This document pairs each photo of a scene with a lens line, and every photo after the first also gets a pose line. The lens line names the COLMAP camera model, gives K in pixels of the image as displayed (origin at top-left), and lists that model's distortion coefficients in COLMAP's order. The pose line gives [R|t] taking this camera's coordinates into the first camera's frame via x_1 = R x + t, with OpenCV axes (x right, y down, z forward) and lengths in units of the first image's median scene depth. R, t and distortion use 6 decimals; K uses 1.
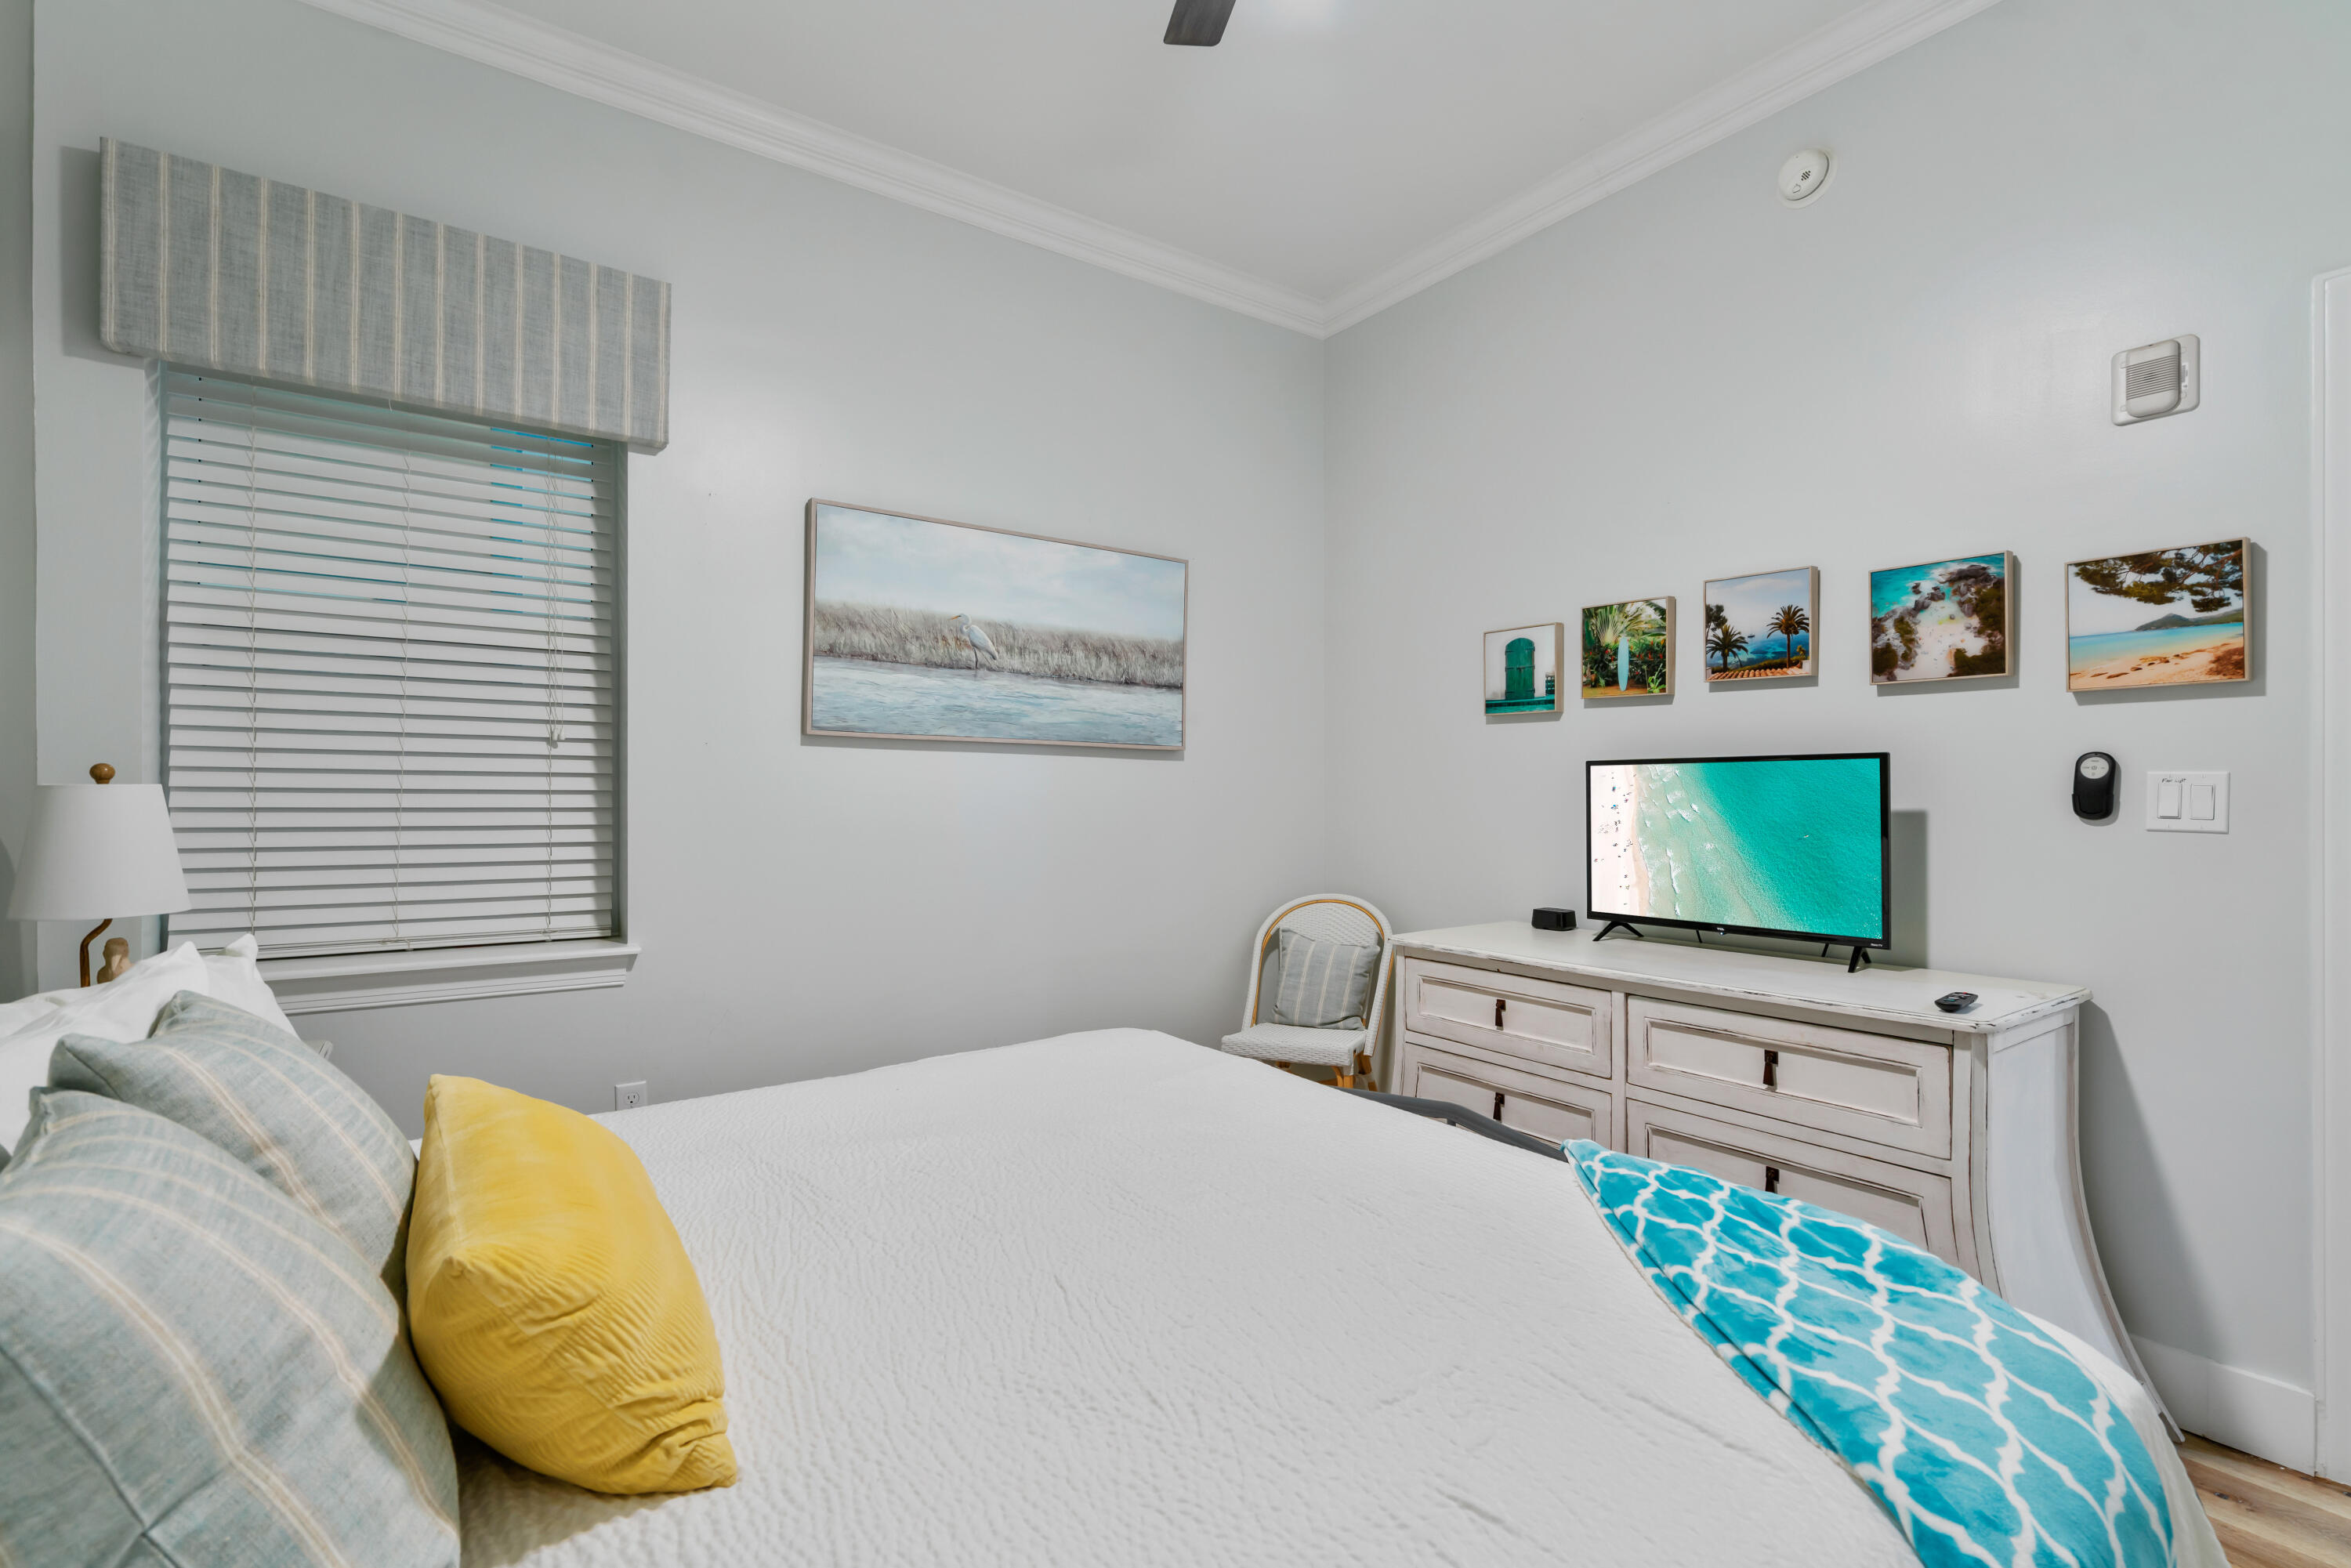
lens RADIAL K [[1078.2, 0, 1152.5], [0, 1078.2, 792.8], [0, 0, 1]] dist [-0.005835, 0.003434]
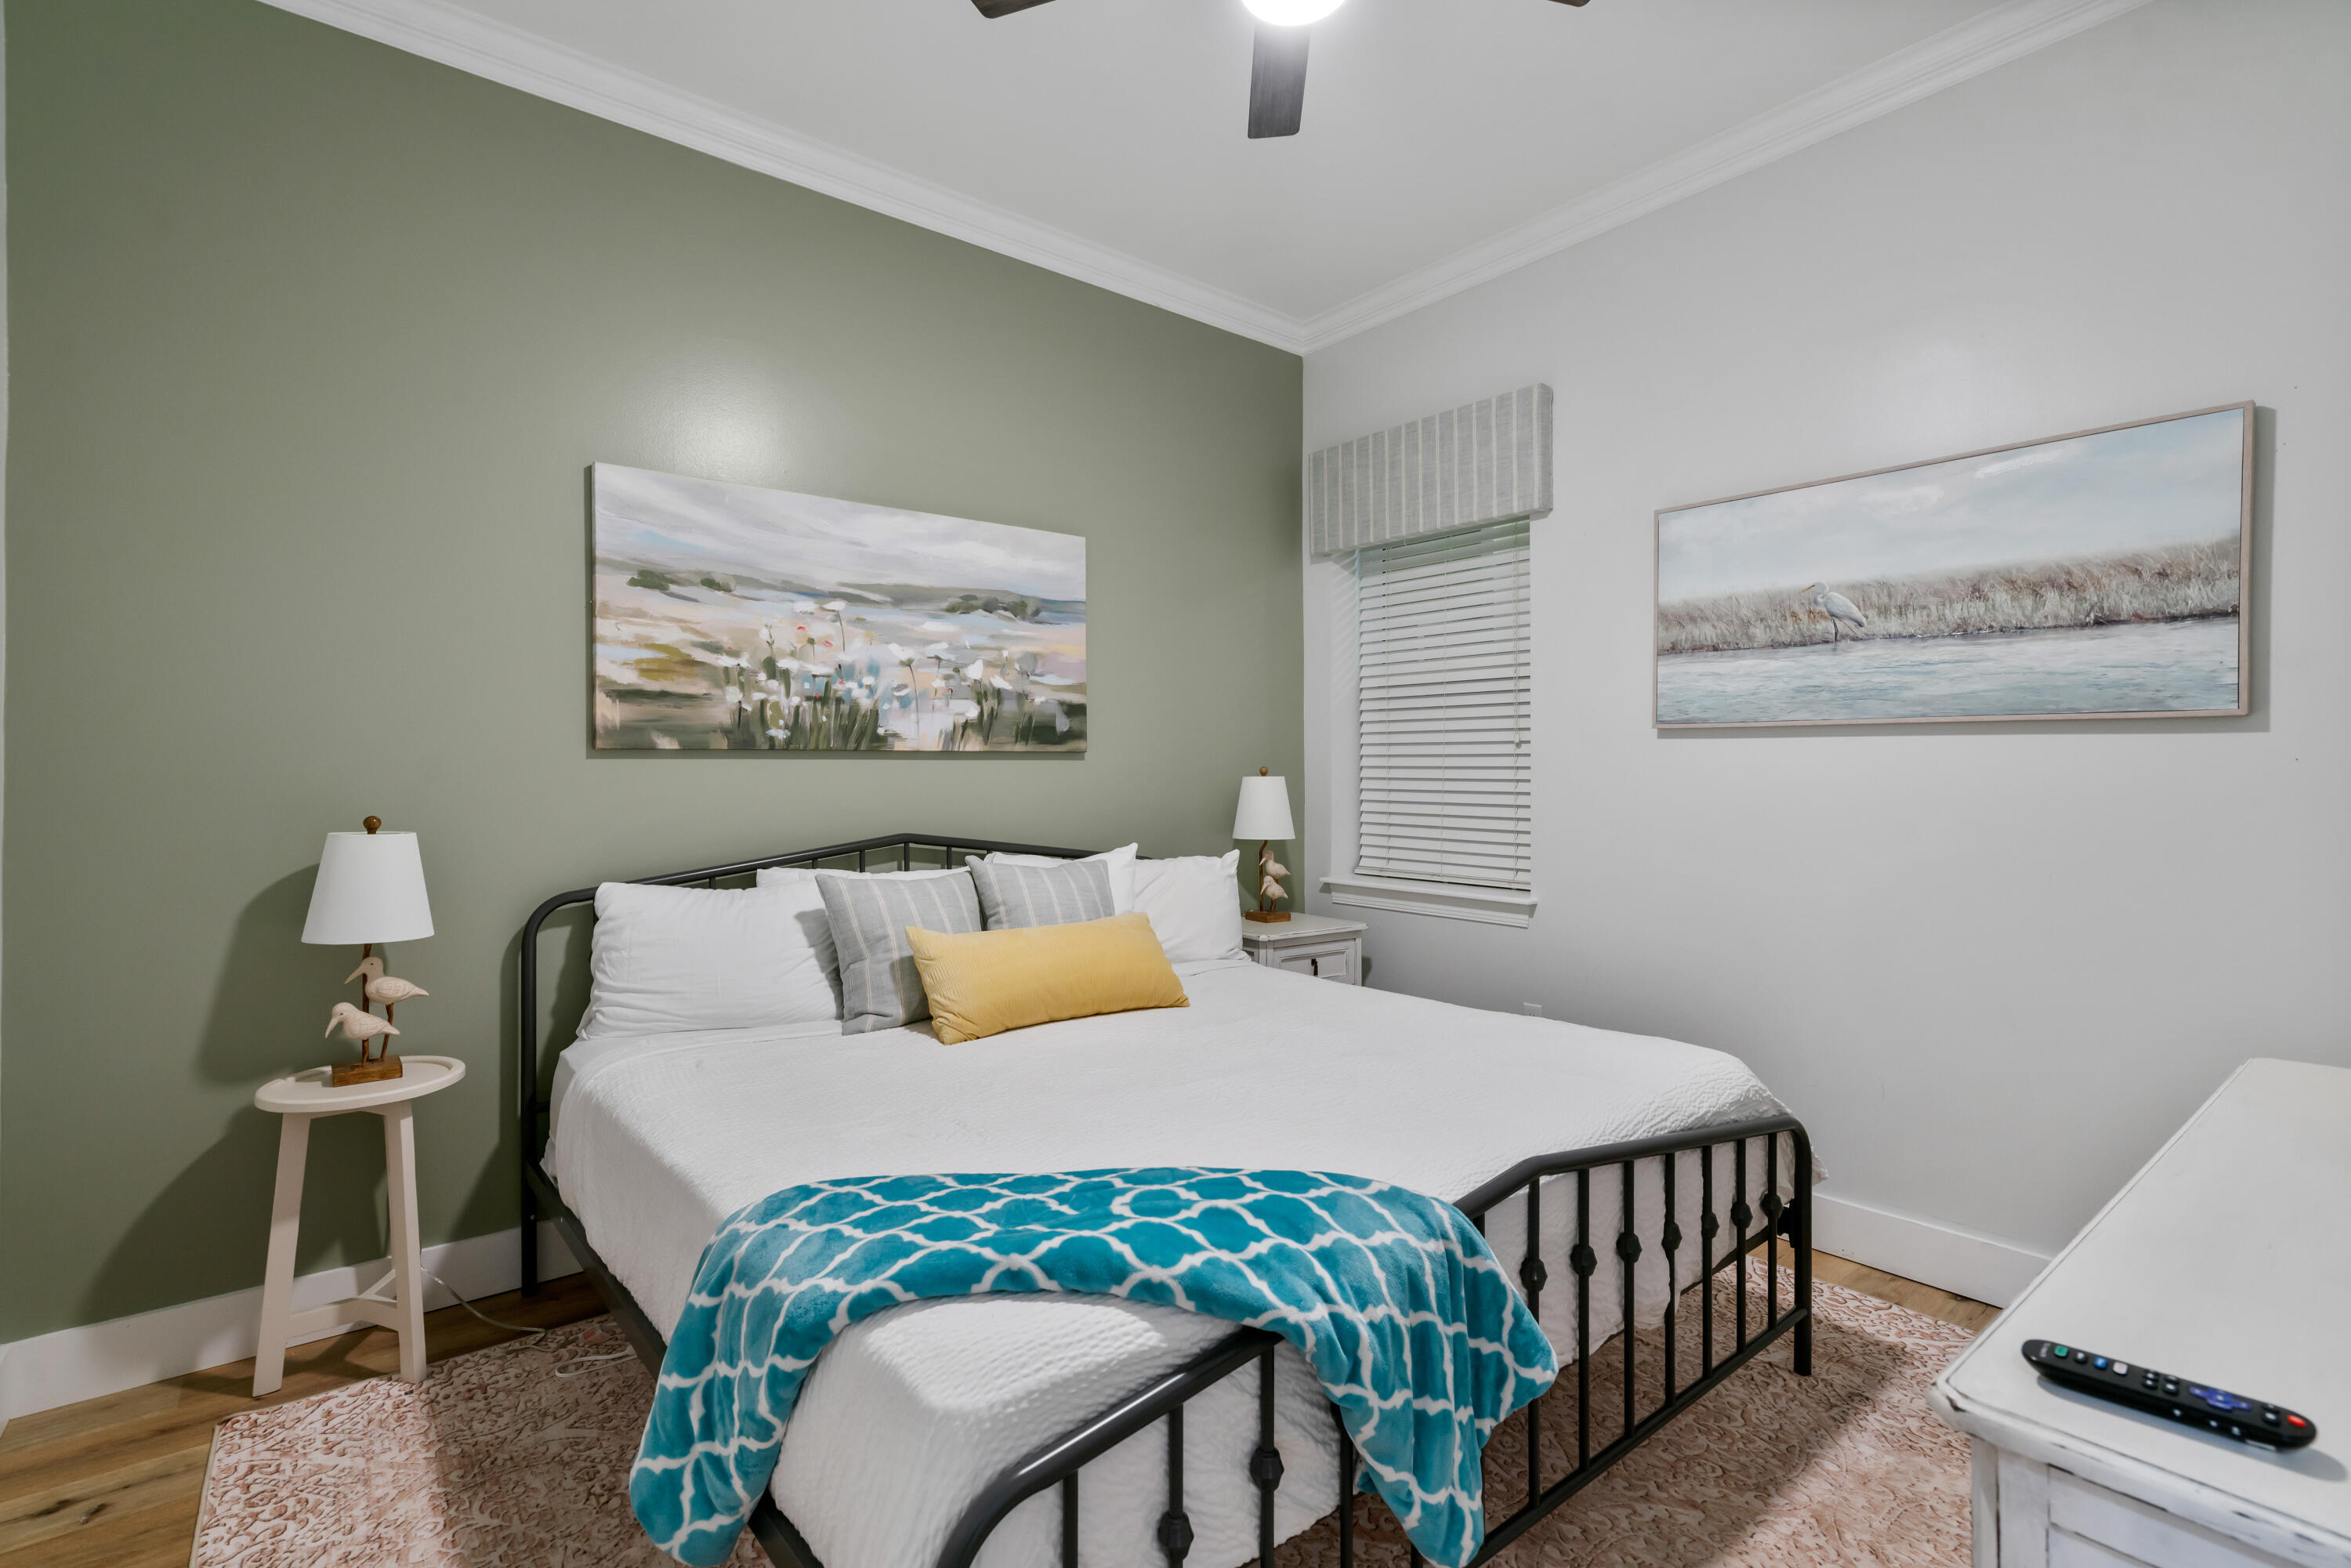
lens RADIAL K [[1078.2, 0, 1185.1], [0, 1078.2, 780.3], [0, 0, 1]] dist [-0.005835, 0.003434]
pose [[0.075855, 0.002564, -0.997116, 0.664865], [-0.001812, 0.999995, 0.002434, -0.003325], [0.997117, 0.001622, 0.075860, 0.405076]]
